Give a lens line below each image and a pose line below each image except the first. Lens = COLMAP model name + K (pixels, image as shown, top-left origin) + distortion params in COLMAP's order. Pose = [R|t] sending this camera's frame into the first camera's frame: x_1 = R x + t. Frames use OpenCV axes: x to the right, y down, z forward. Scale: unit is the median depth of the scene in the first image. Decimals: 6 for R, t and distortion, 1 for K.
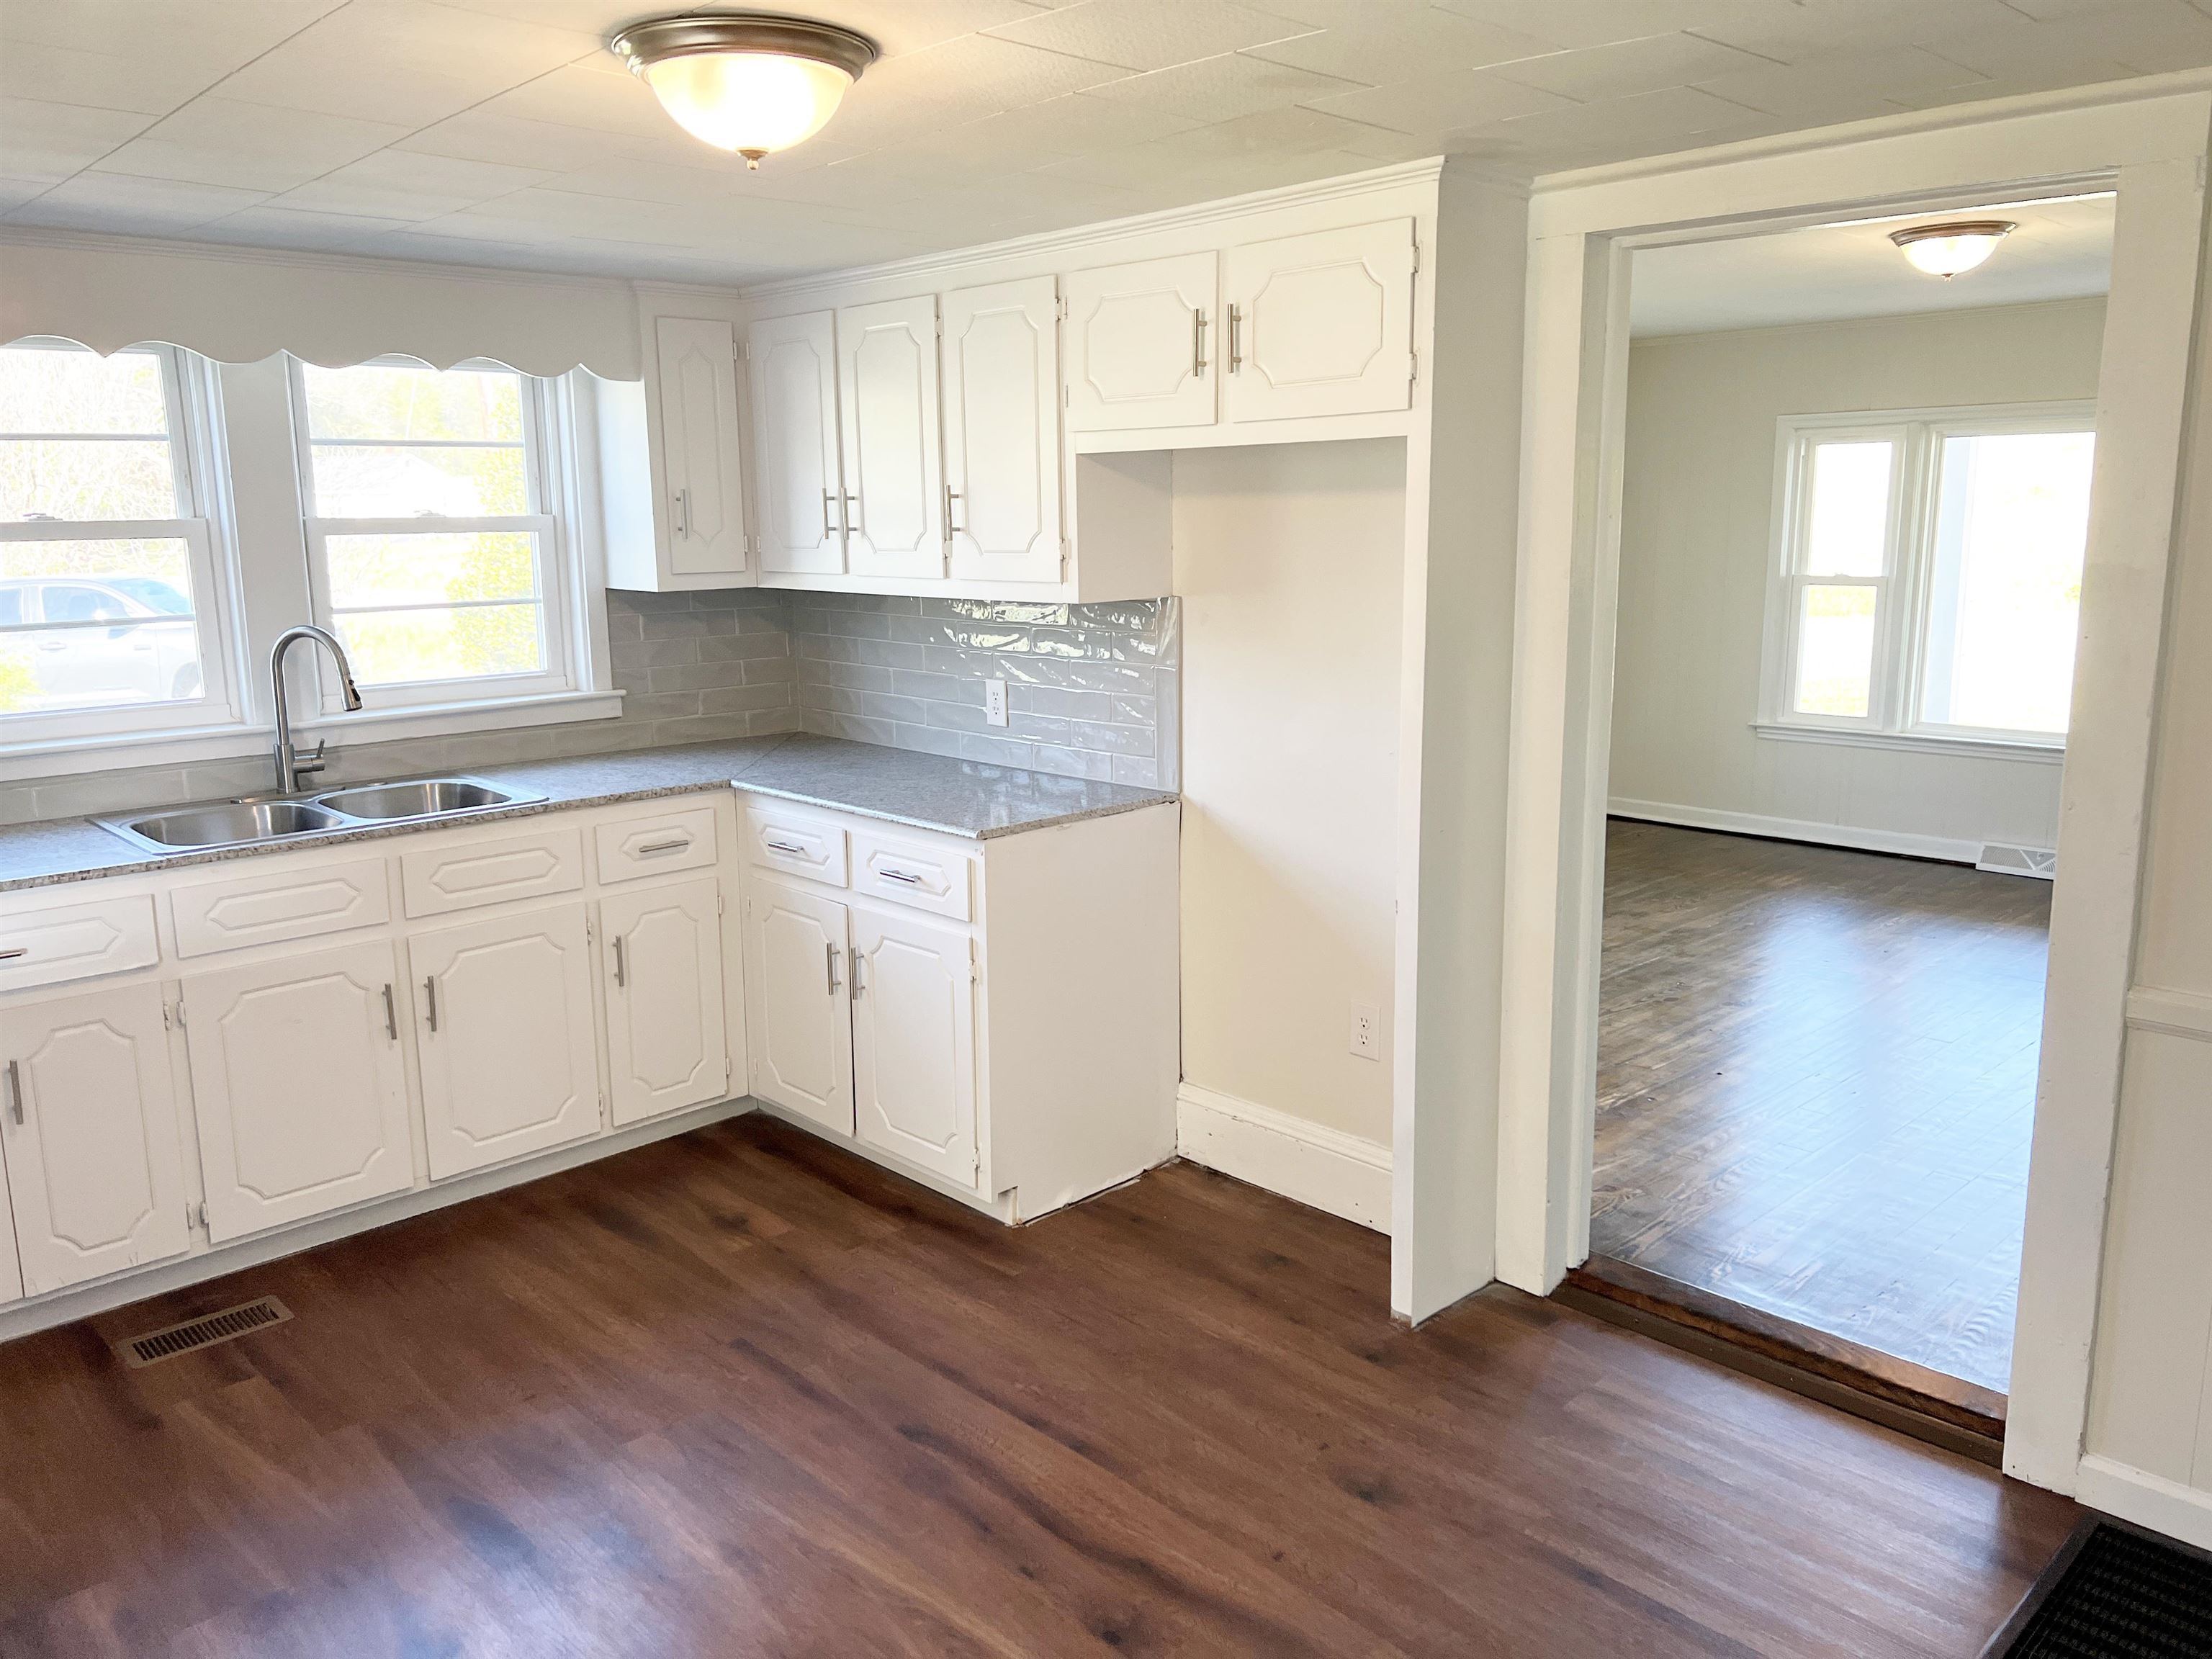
lens RADIAL K [[1642.3, 0, 1106.2], [0, 1642.3, 818.8], [0, 0, 1]] dist [0.028980, -0.024901]
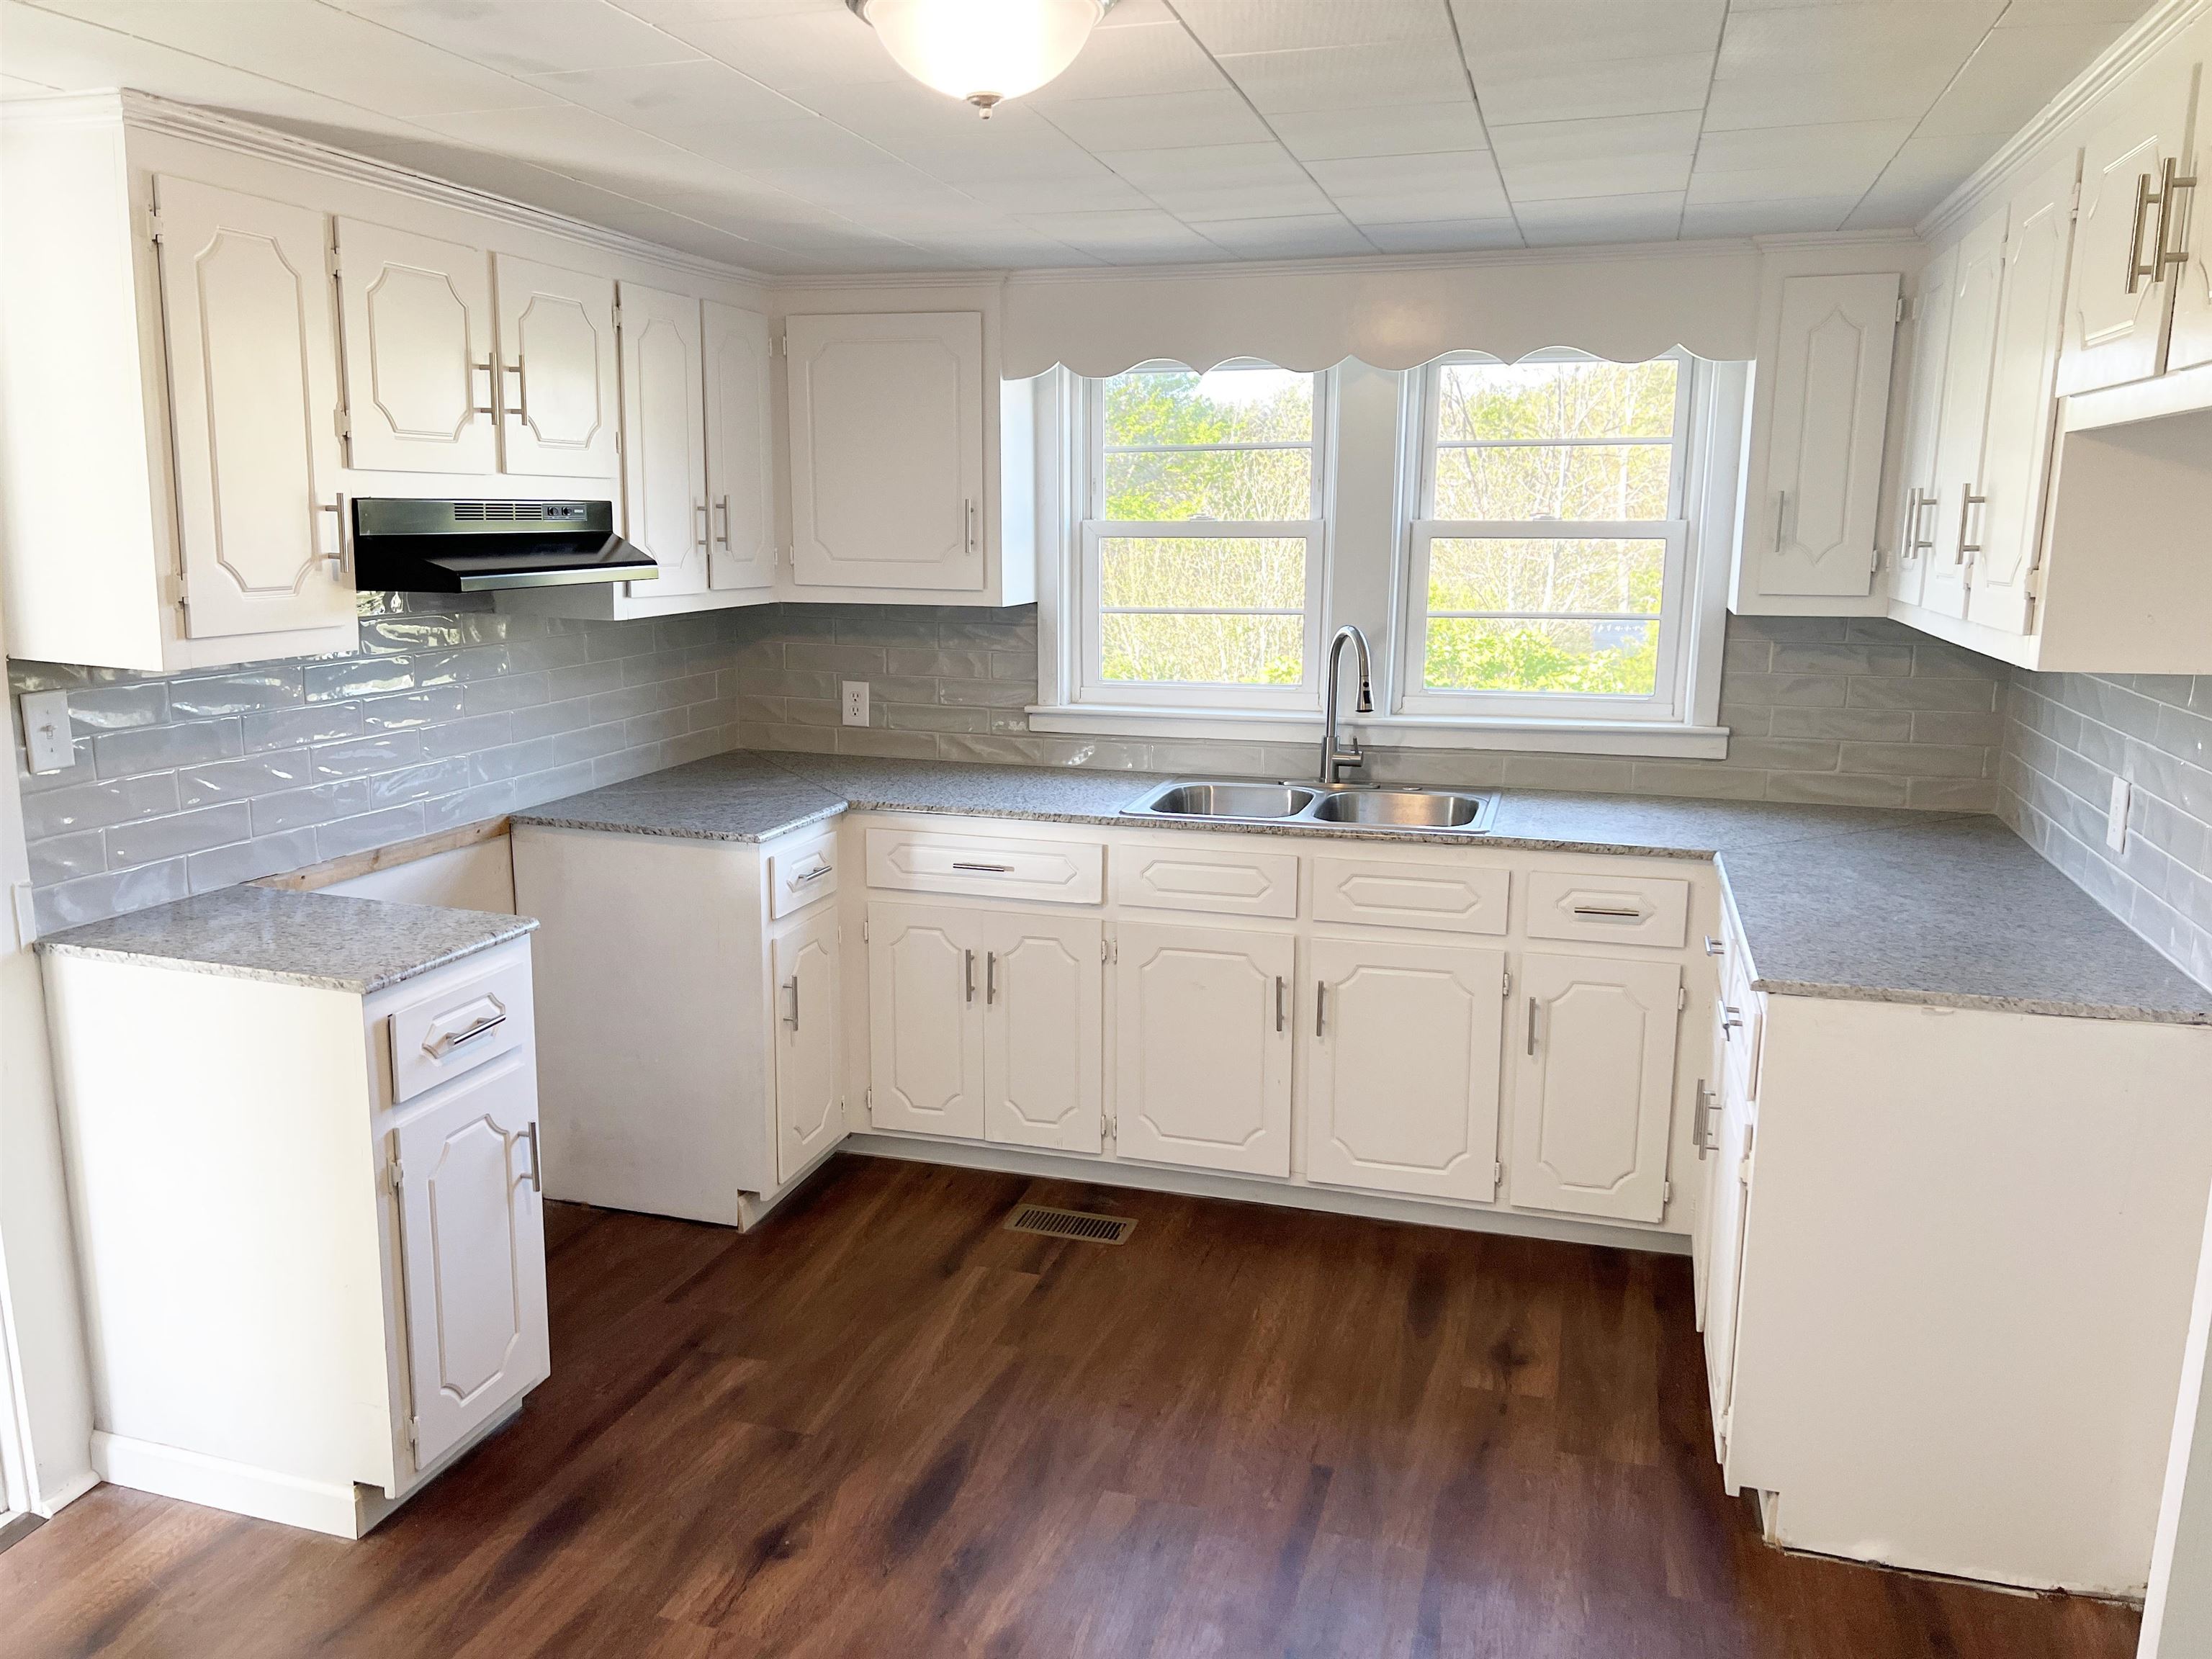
lens RADIAL K [[1642.3, 0, 1094.9], [0, 1642.3, 835.2], [0, 0, 1]] dist [0.028980, -0.024901]
pose [[0.476771, 0.176843, -0.861055, 0.345175], [-0.172291, 0.979354, 0.105740, -0.068938], [0.861977, 0.097938, 0.497397, 0.358969]]
